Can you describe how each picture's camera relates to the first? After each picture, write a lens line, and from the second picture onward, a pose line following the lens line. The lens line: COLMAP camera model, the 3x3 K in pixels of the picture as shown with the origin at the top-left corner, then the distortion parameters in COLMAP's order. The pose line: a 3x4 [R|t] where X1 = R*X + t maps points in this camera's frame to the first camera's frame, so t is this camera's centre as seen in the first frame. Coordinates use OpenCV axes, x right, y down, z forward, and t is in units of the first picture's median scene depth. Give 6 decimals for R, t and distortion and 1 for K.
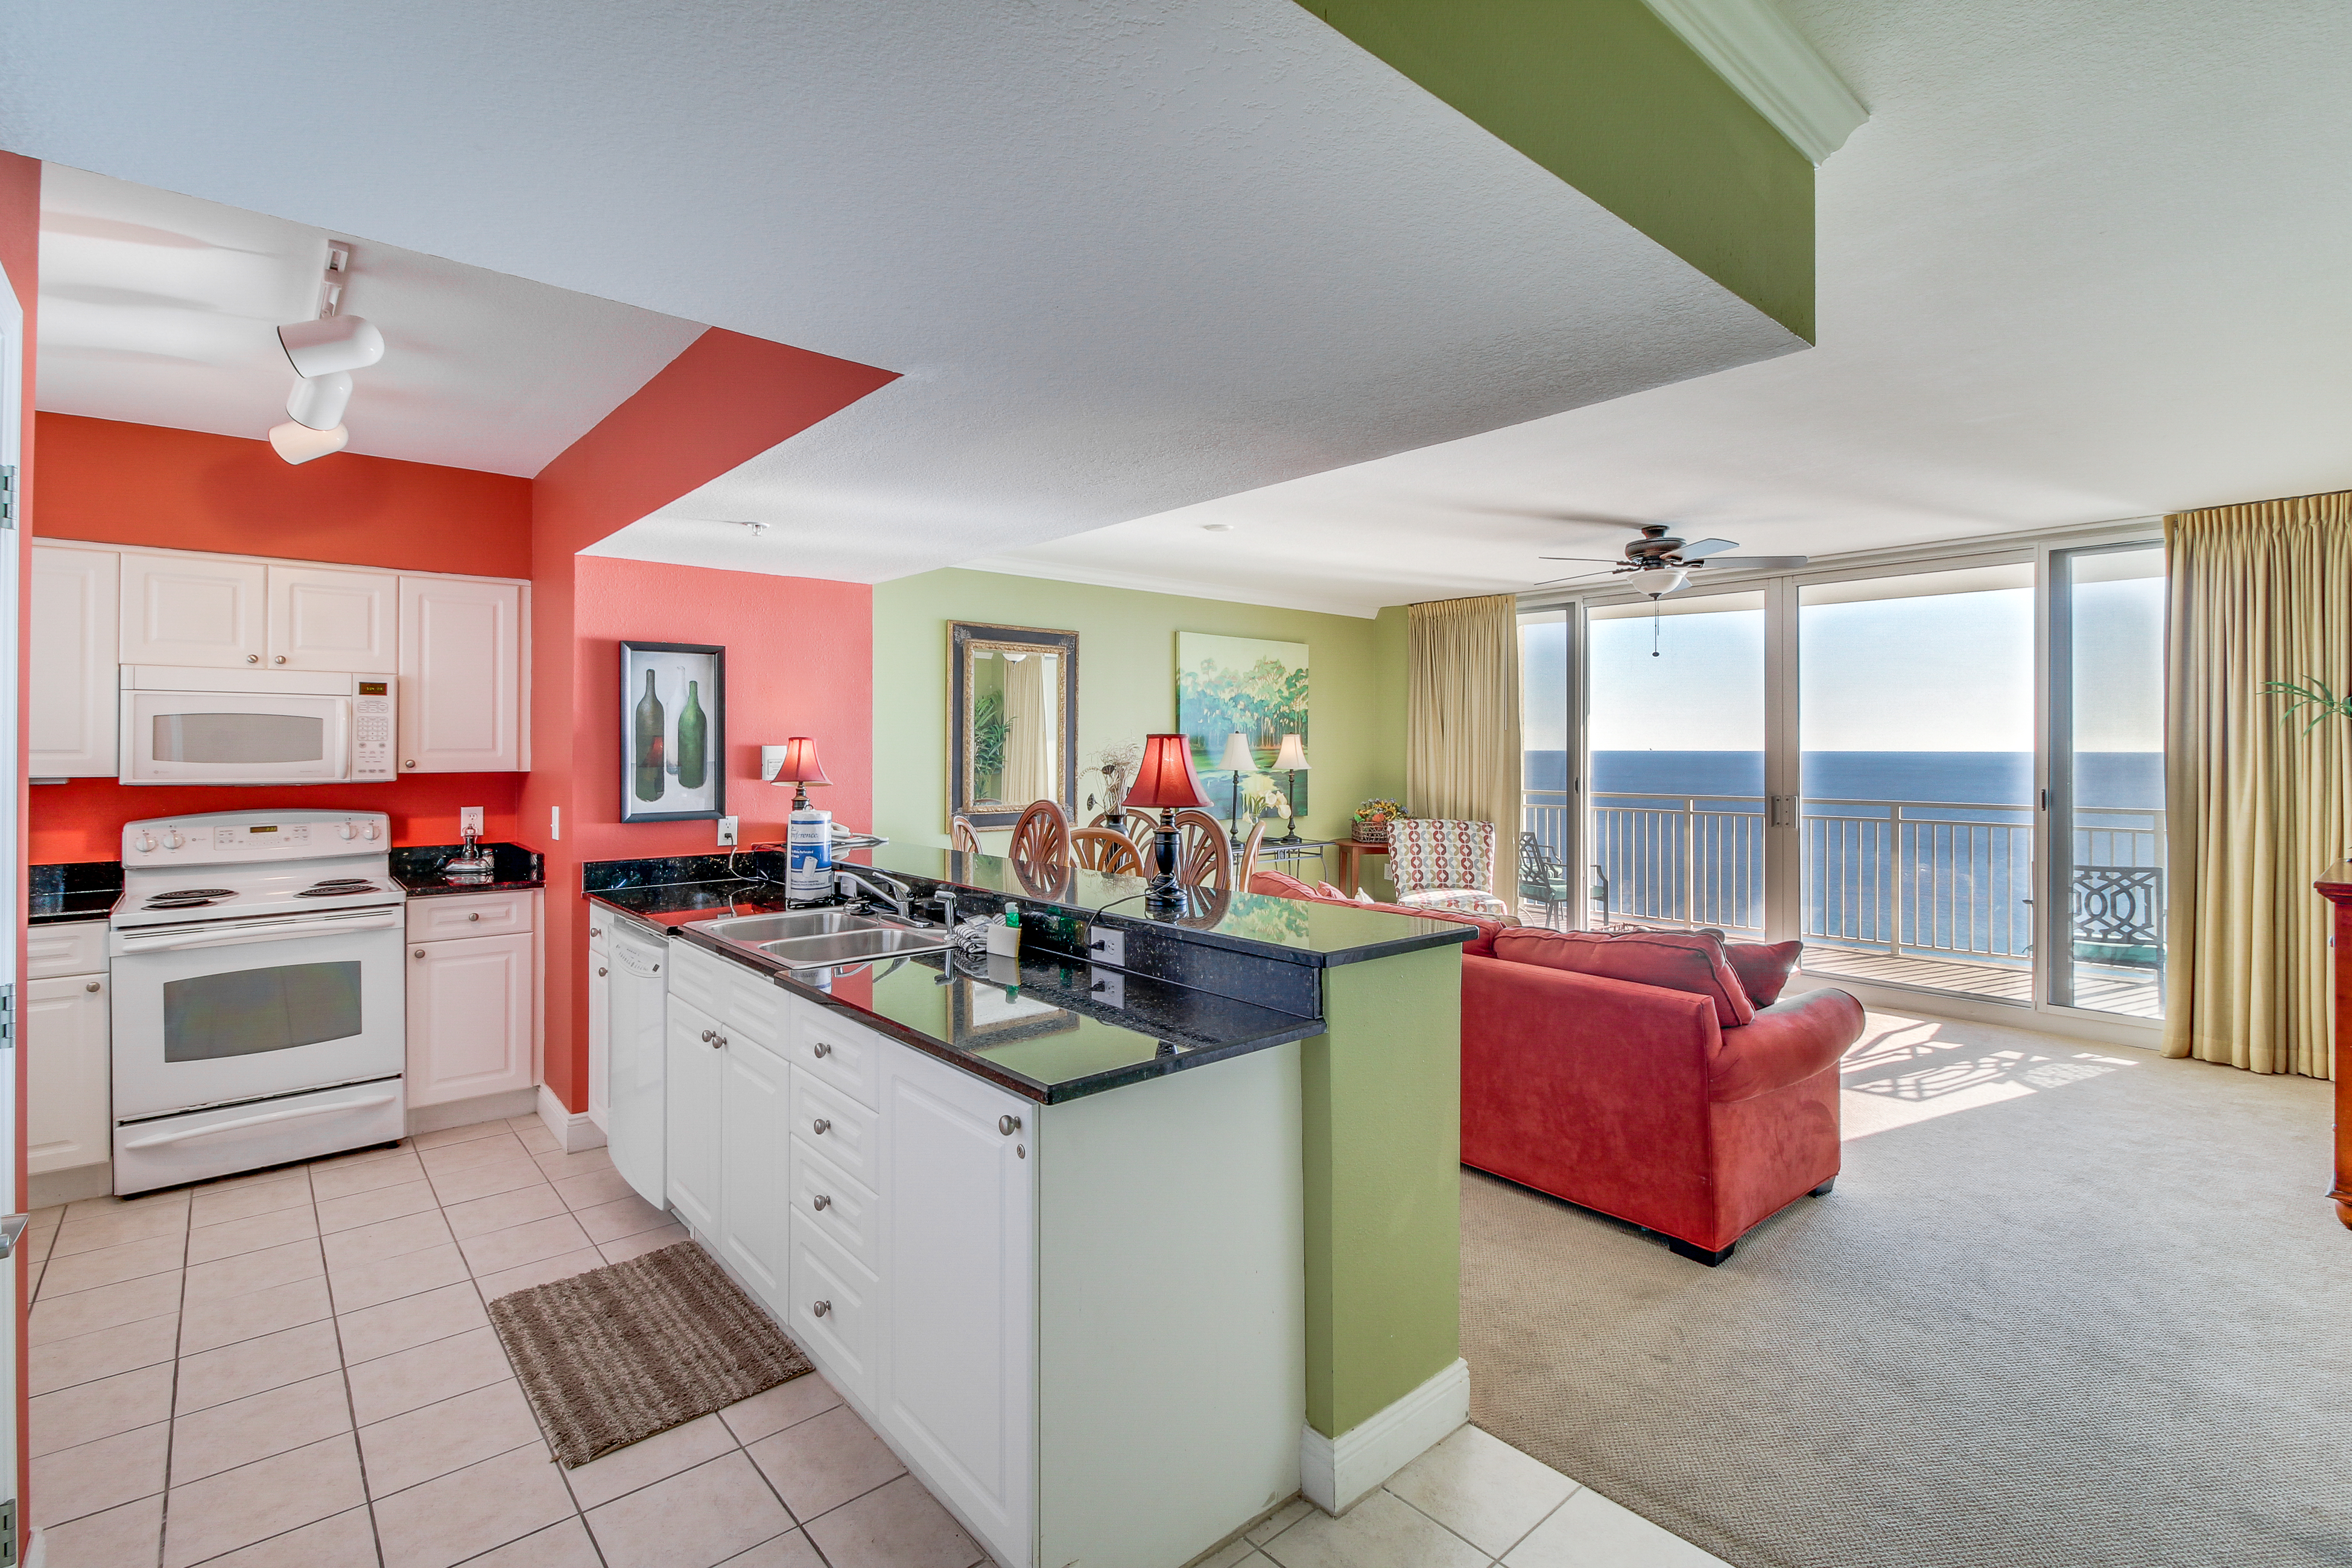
lens RADIAL K [[1097.7, 0, 1182.2], [0, 1097.7, 750.2], [0, 0, 1]] dist [0.029581, -0.021572]
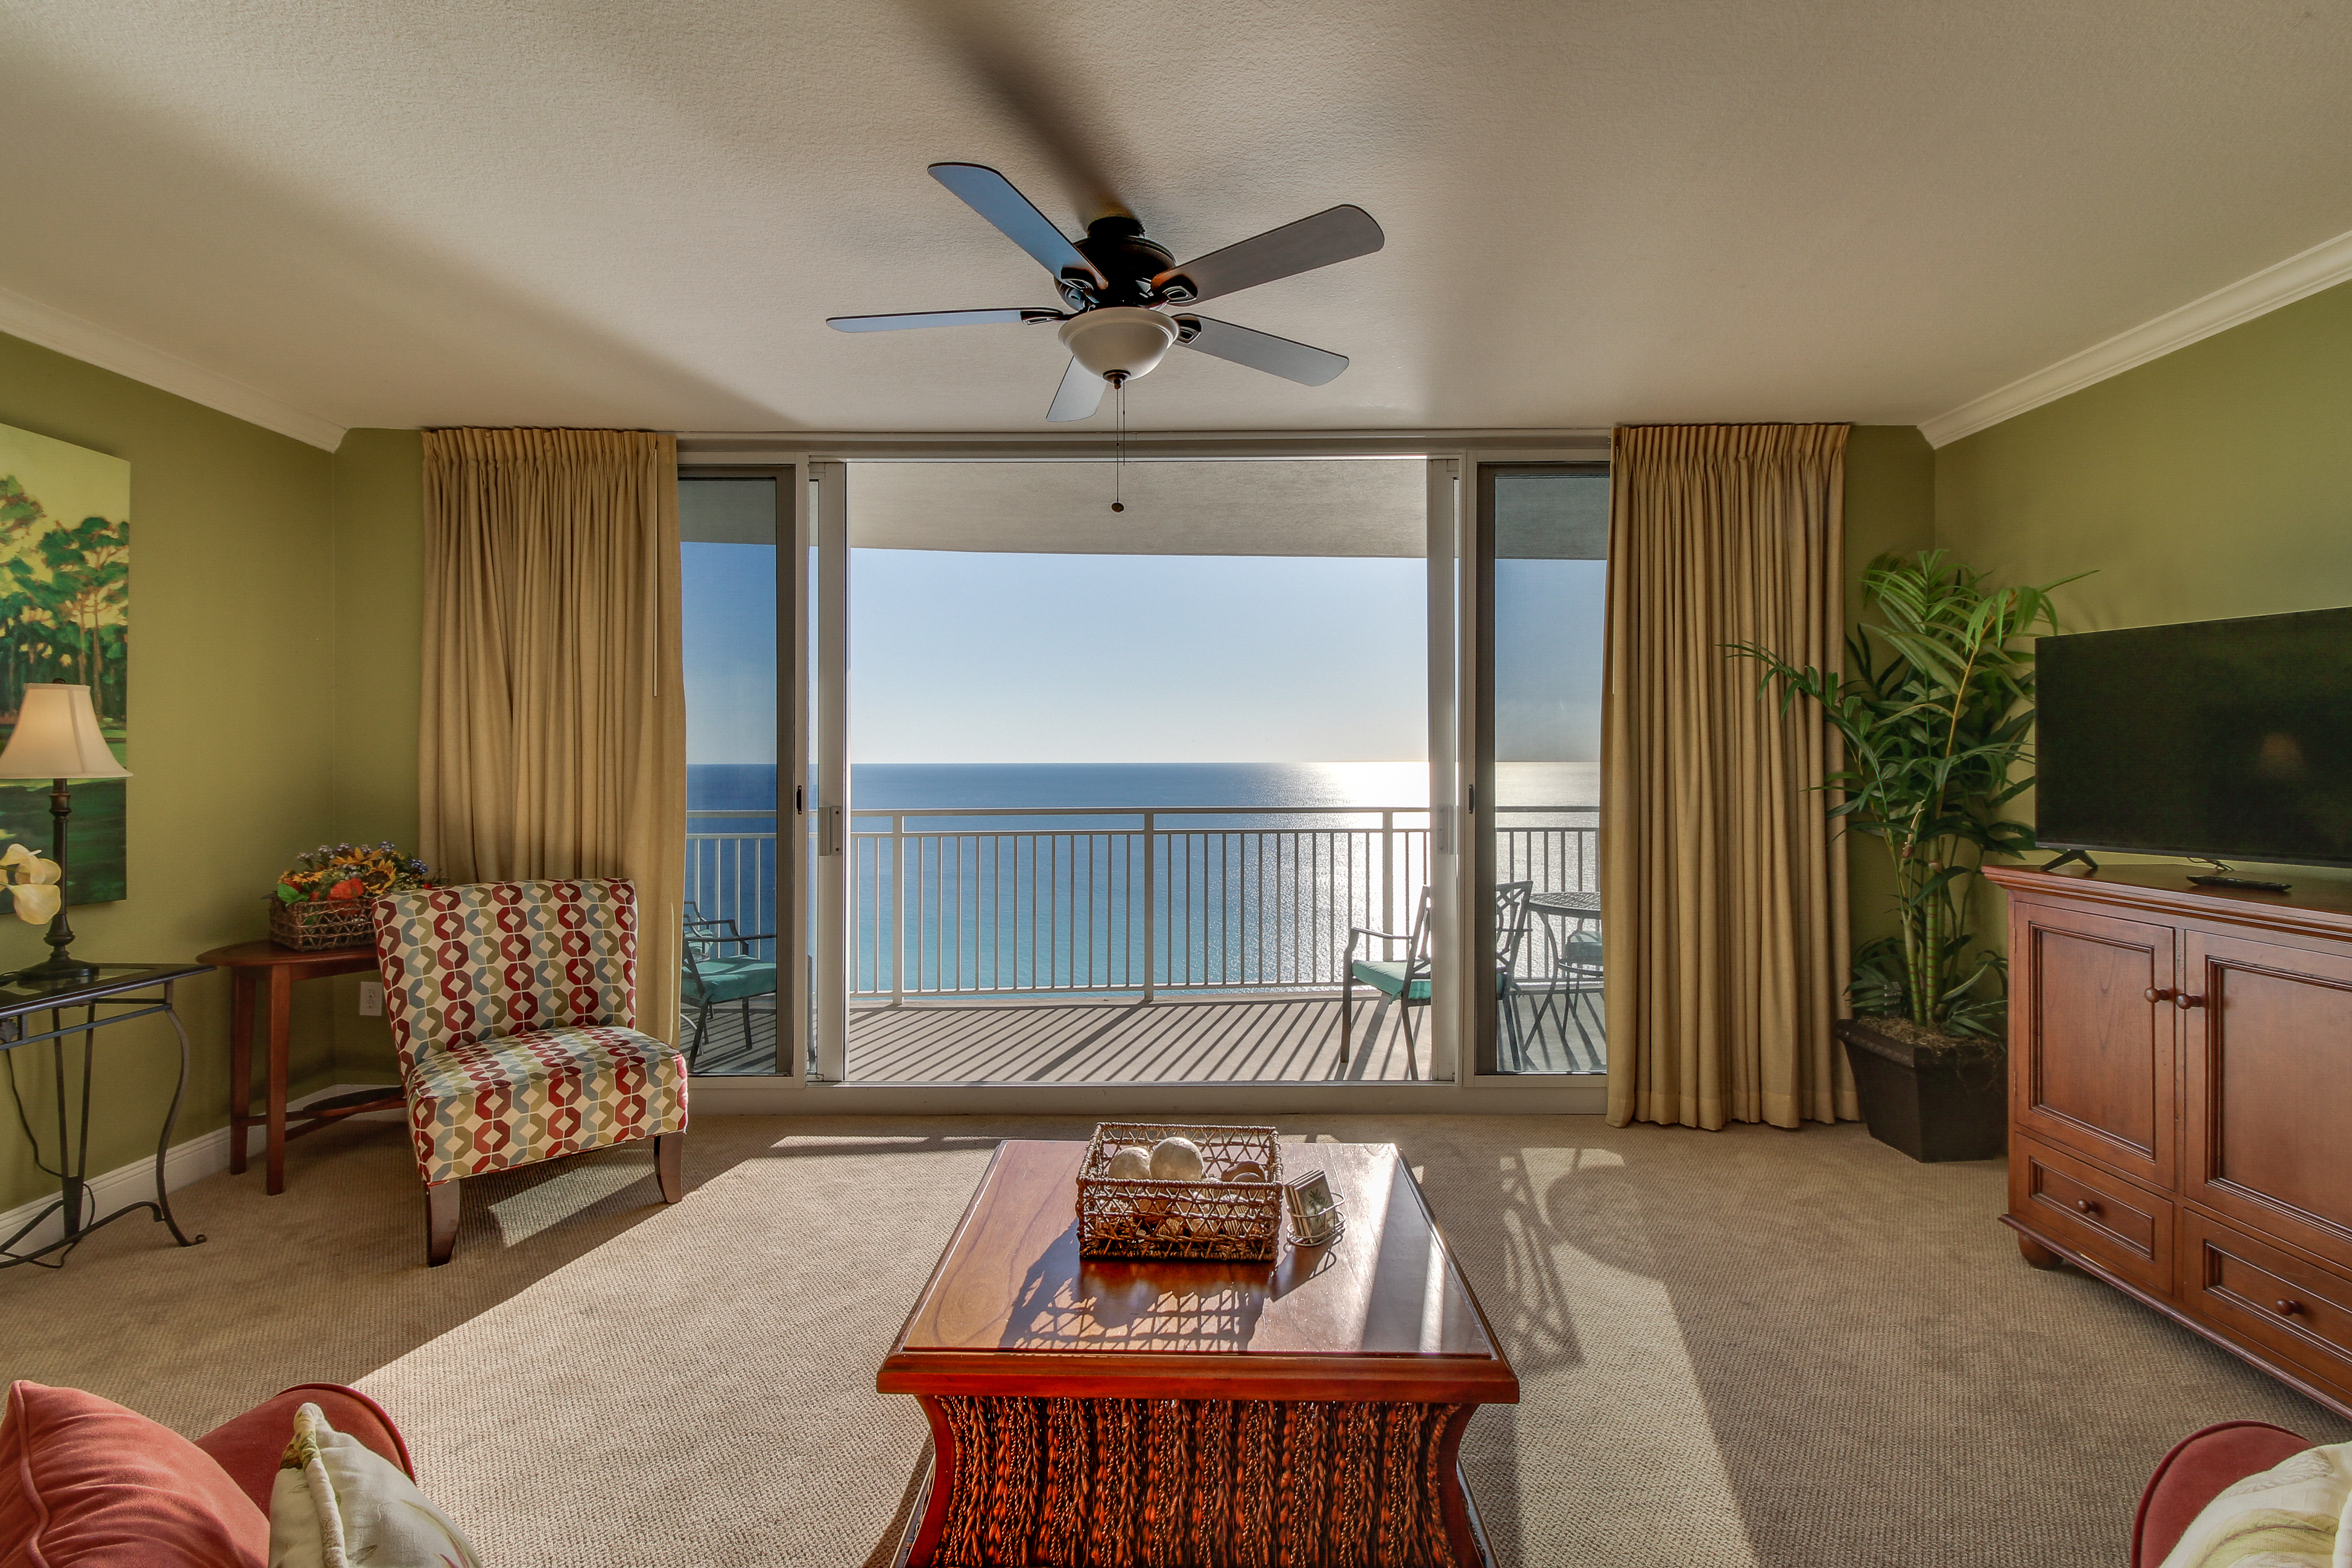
lens RADIAL K [[1097.7, 0, 1182.2], [0, 1097.7, 750.2], [0, 0, 1]] dist [0.029581, -0.021572]
pose [[0.667650, 0.001831, 0.744473, 0.074392], [0.006304, 0.999947, -0.008113, 0.012503], [-0.744449, 0.010110, 0.667603, 0.474512]]
